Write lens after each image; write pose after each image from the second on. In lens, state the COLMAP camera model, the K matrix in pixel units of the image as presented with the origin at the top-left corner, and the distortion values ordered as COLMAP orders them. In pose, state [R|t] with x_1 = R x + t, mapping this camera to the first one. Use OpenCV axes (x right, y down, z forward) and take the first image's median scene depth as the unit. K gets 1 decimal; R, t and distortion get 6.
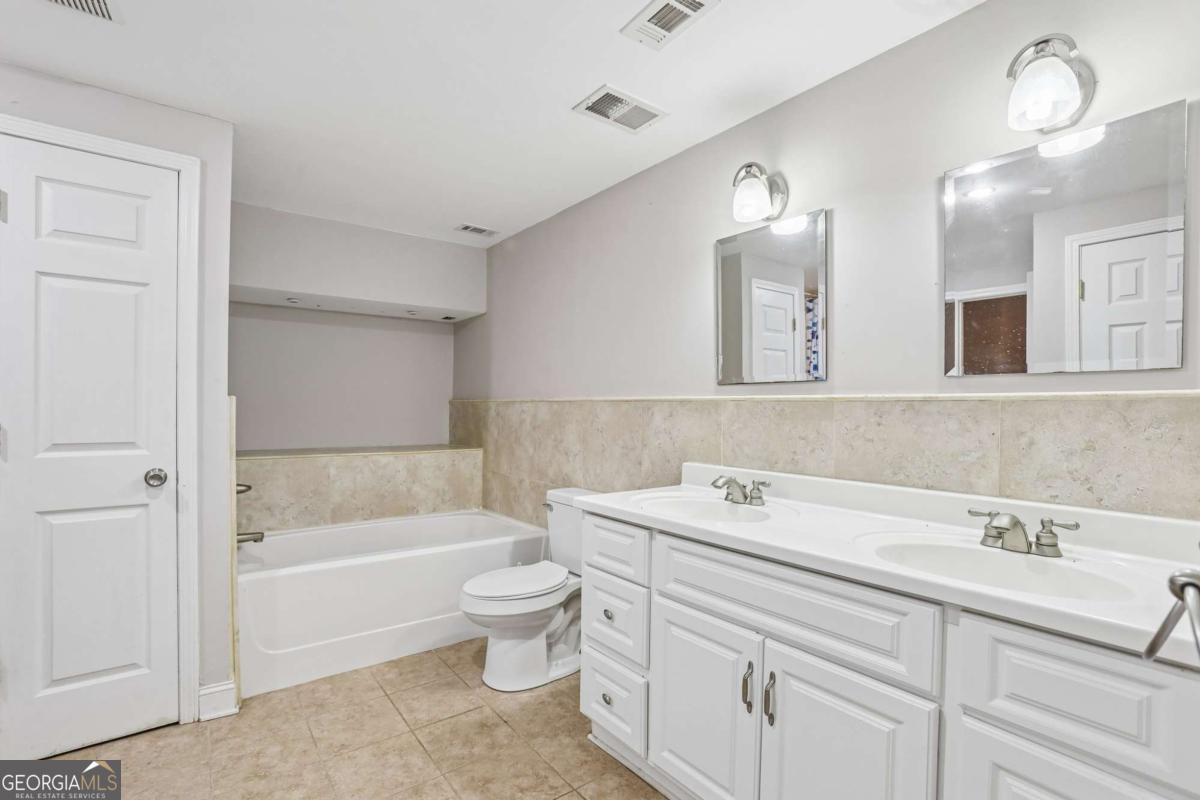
lens RADIAL K [[559.4, 0, 600.7], [0, 559.4, 403.3], [0, 0, 1]] dist [-0.050522, 0.017786]
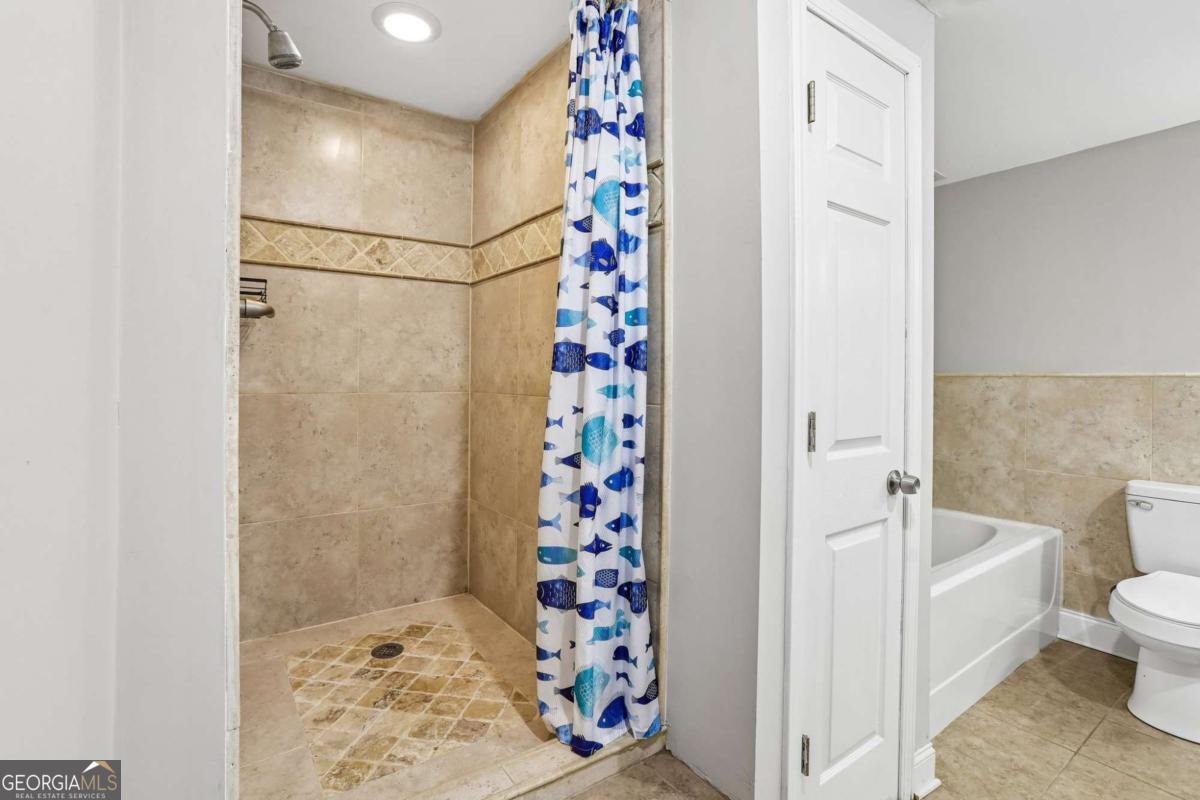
lens RADIAL K [[559.4, 0, 608.5], [0, 559.4, 365.8], [0, 0, 1]] dist [-0.050522, 0.017786]
pose [[0.999227, -0.000595, -0.039316, -0.768133], [0.000073, 0.999912, -0.013276, -0.009542], [0.039321, 0.013263, 0.999139, 0.145108]]
